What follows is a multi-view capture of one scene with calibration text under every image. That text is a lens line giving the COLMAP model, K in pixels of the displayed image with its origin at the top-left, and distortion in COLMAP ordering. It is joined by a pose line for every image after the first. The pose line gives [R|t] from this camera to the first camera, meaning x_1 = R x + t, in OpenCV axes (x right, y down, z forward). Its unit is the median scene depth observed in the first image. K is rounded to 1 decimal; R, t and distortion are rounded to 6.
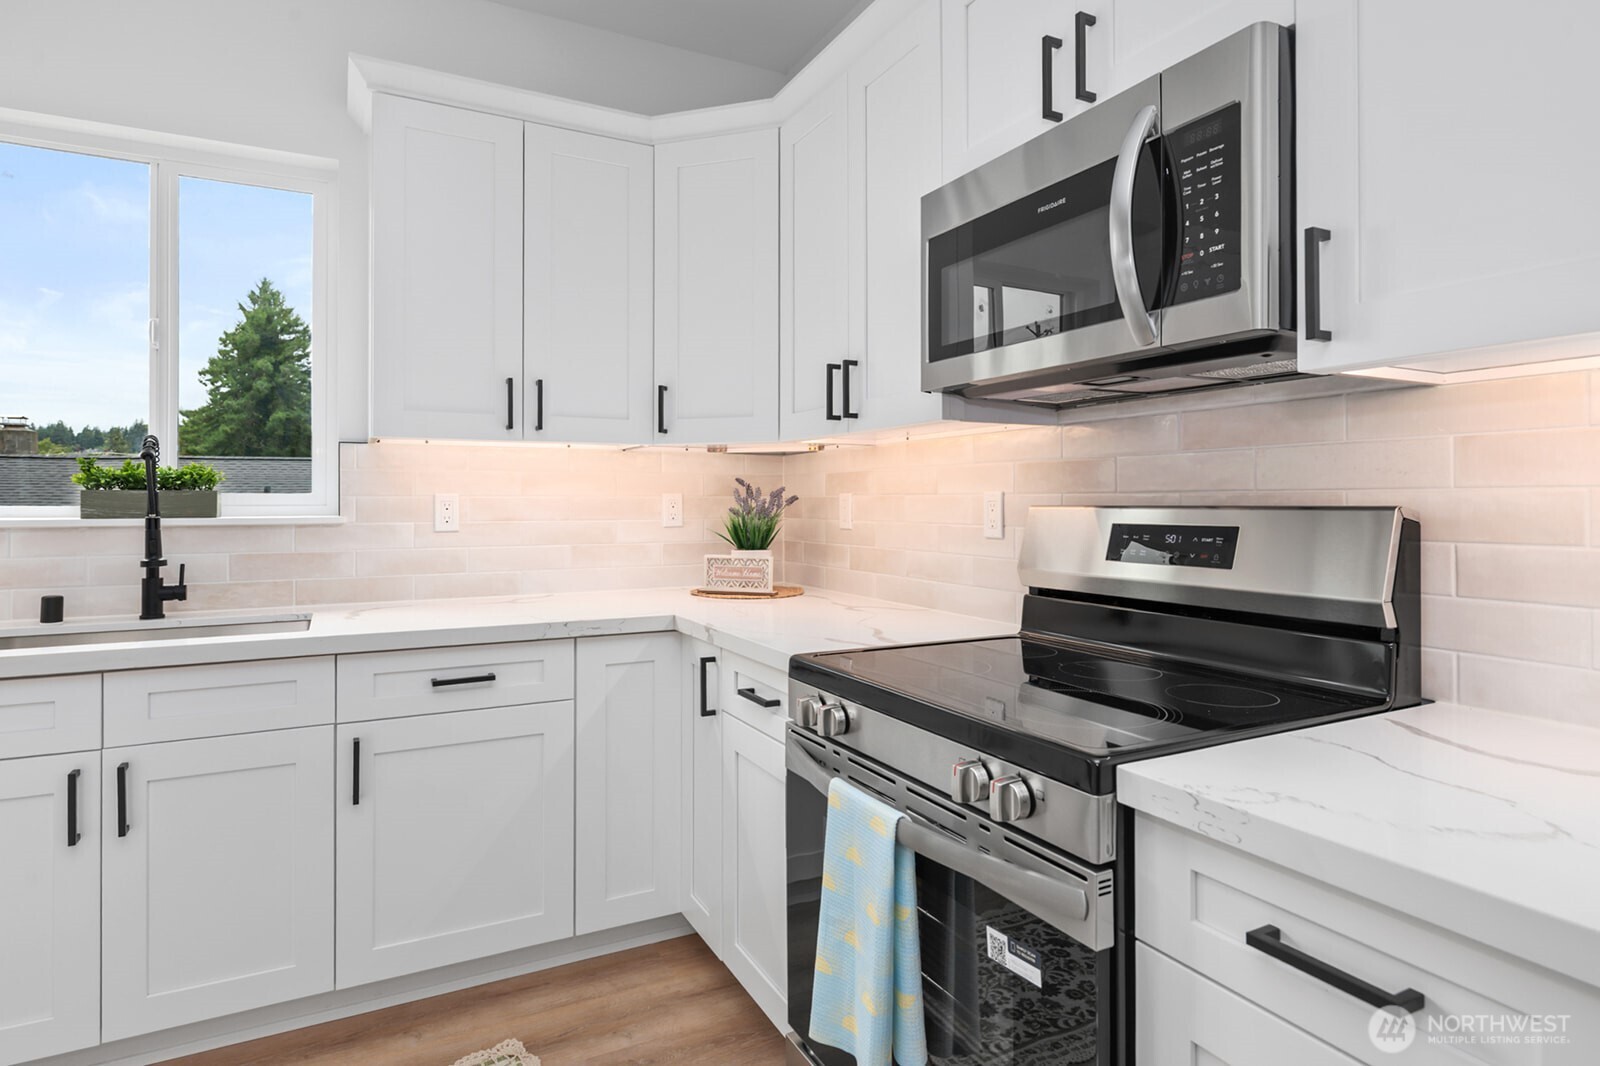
lens RADIAL K [[870.4, 0, 802.0], [0, 870.4, 500.7], [0, 0, 1]] dist [-0.001301, -0.000367]
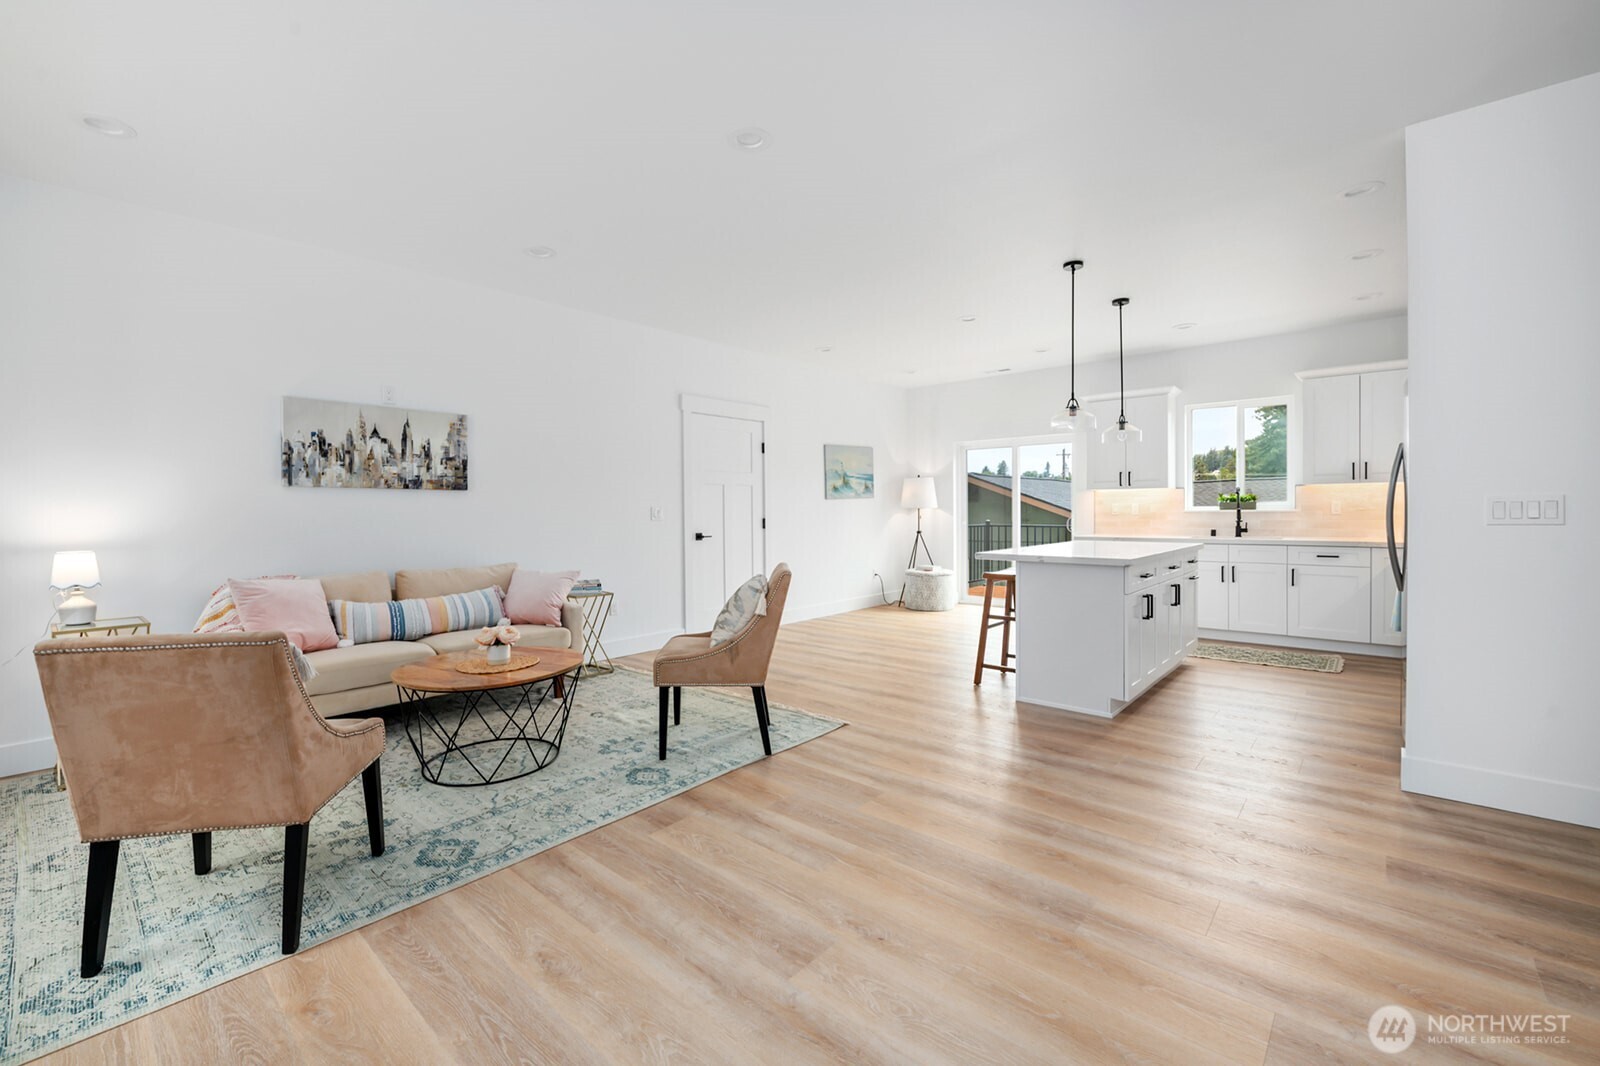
lens RADIAL K [[671.4, 0, 795.6], [0, 671.4, 512.2], [0, 0, 1]] dist [-0.002395, -0.000456]
pose [[0.354746, 0.000077, -0.934963, 1.171976], [0.009228, 0.999951, 0.003584, 0.004009], [0.934917, -0.009899, 0.354727, -1.659883]]
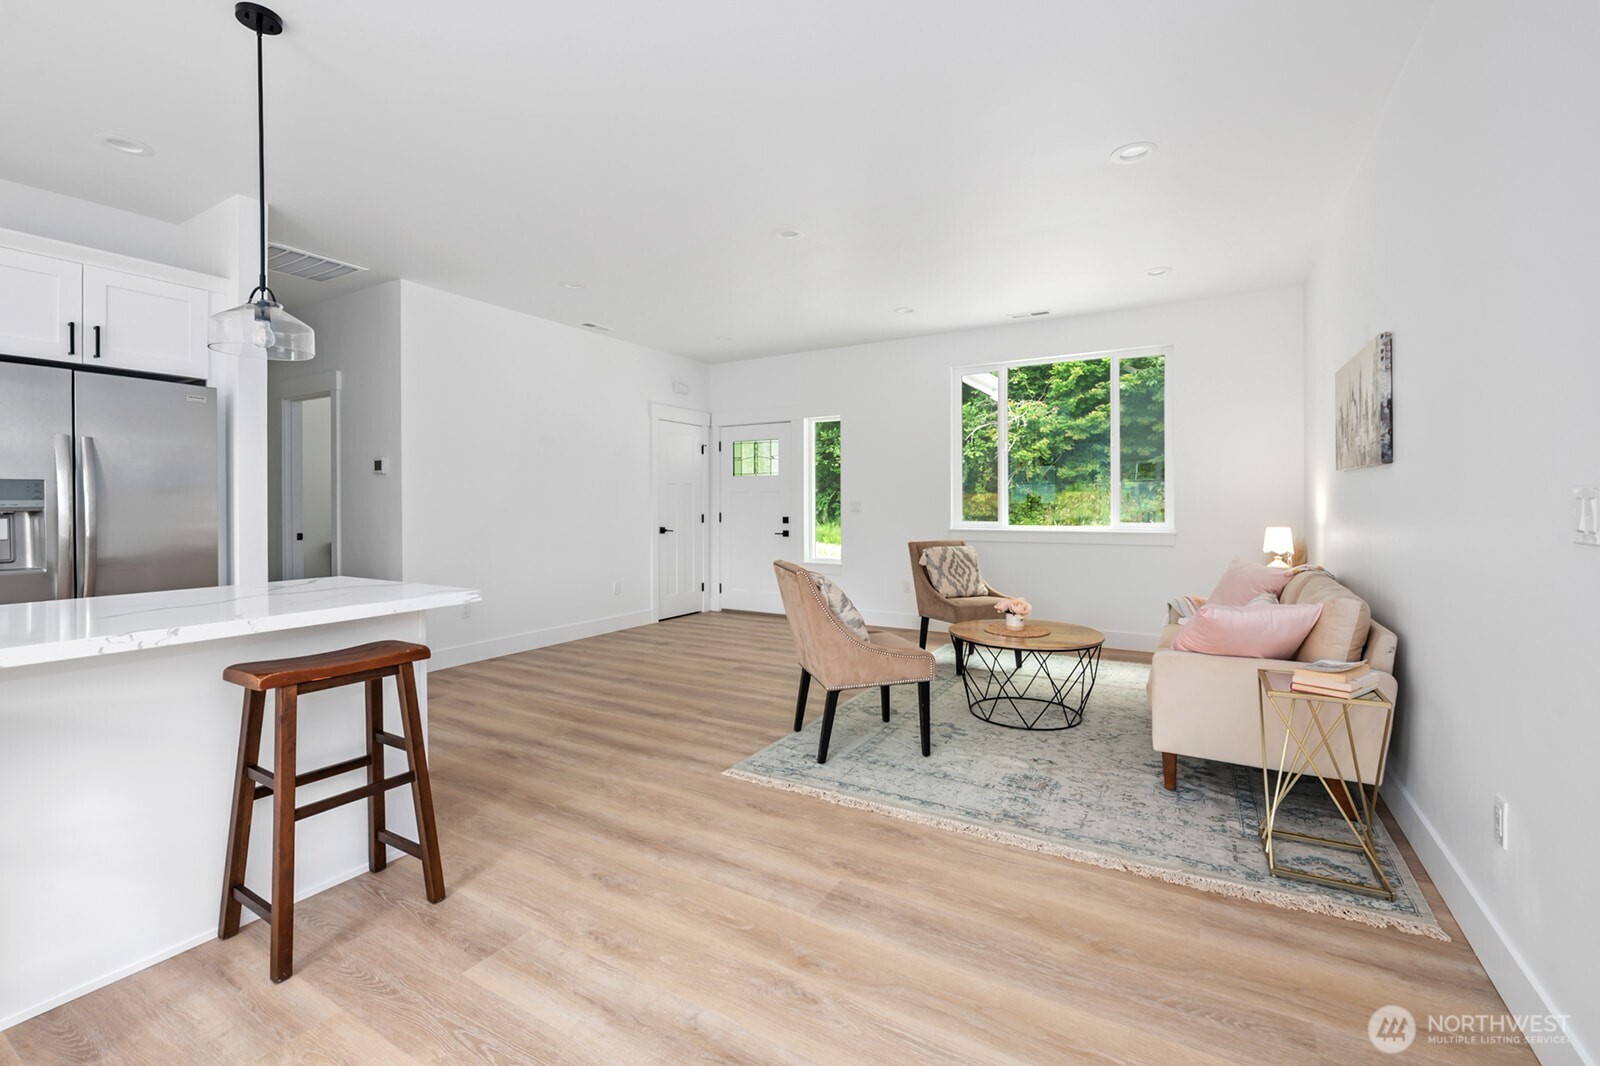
lens RADIAL K [[670.9, 0, 799.4], [0, 670.9, 498.9], [0, 0, 1]] dist [-0.013066, -0.000232]
pose [[-0.528126, 0.007915, 0.849129, -1.454815], [0.002834, 0.999967, -0.007558, 0.002361], [-0.849161, -0.001585, -0.528132, -0.422838]]
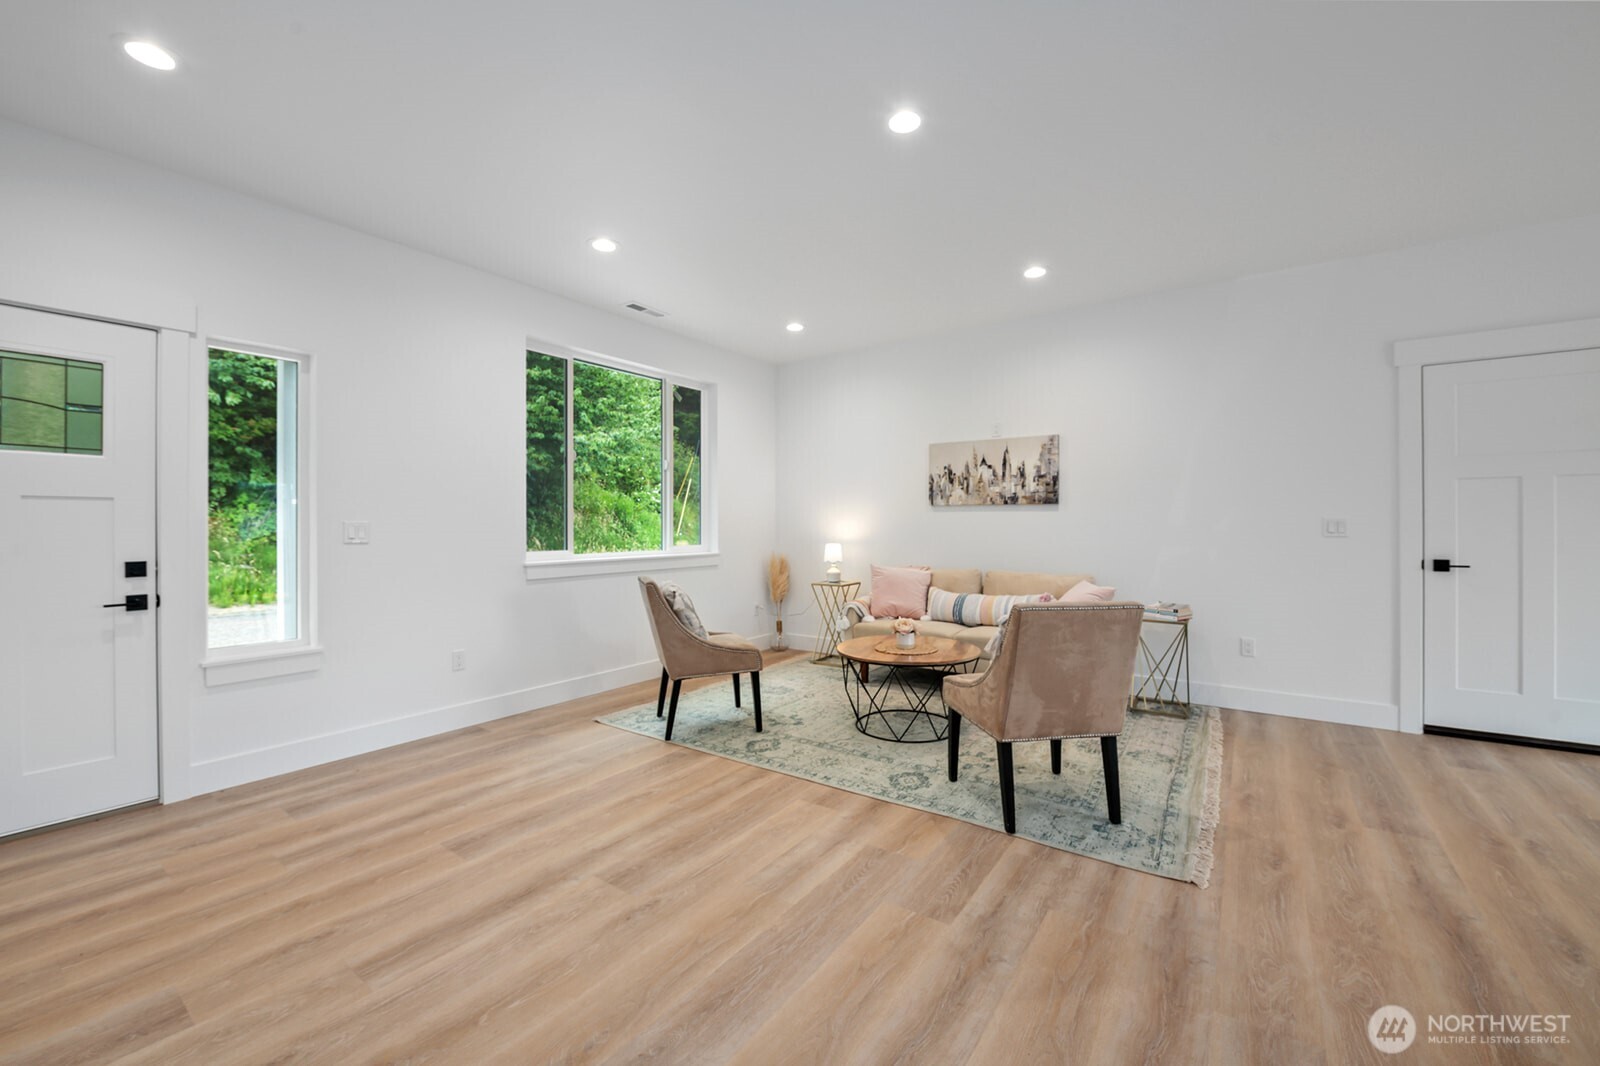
lens RADIAL K [[632.9, 0, 798.7], [0, 632.9, 520.3], [0, 0, 1]] dist [-0.007417, -0.003272]
pose [[-0.894367, 0.001321, -0.447331, 0.624251], [0.005074, 0.999961, -0.007192, 0.000935], [0.447304, -0.008702, -0.894340, -0.431398]]
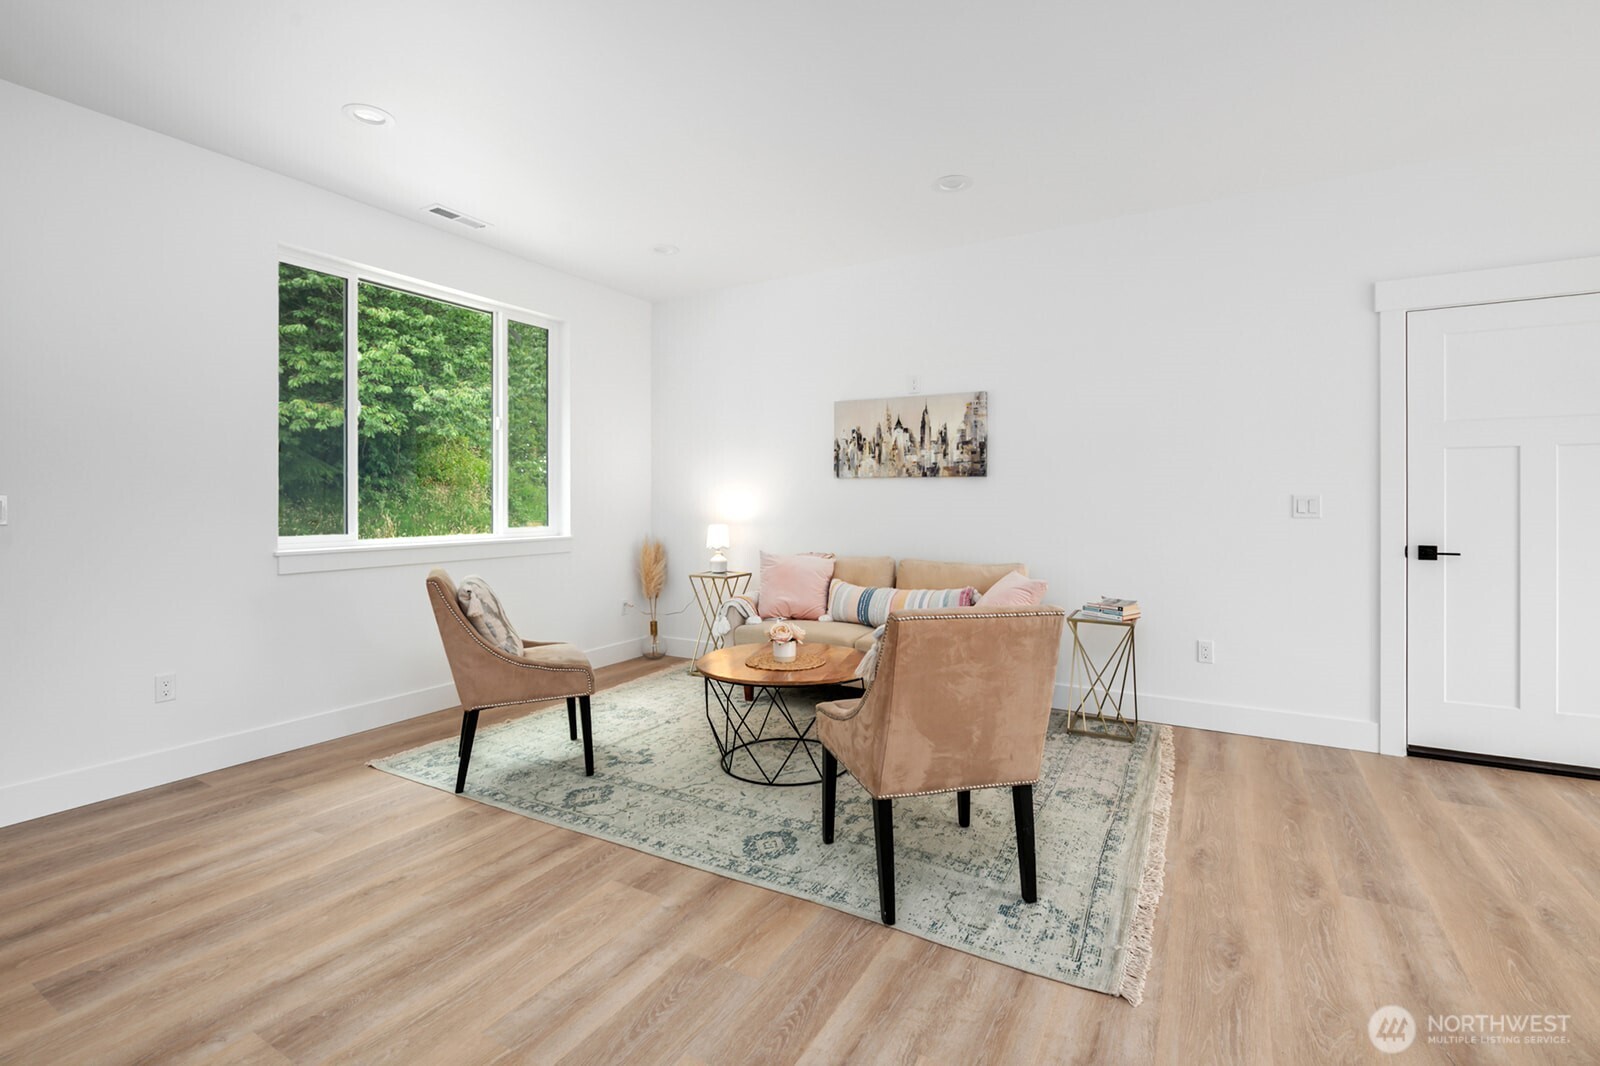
lens RADIAL K [[726.4, 0, 791.9], [0, 726.4, 496.6], [0, 0, 1]] dist [0.000641, -0.004004]
pose [[-0.849596, -0.001845, -0.527430, 0.405659], [0.002069, 0.999975, -0.006831, 0.002231], [0.527430, -0.006895, -0.849571, -0.526546]]
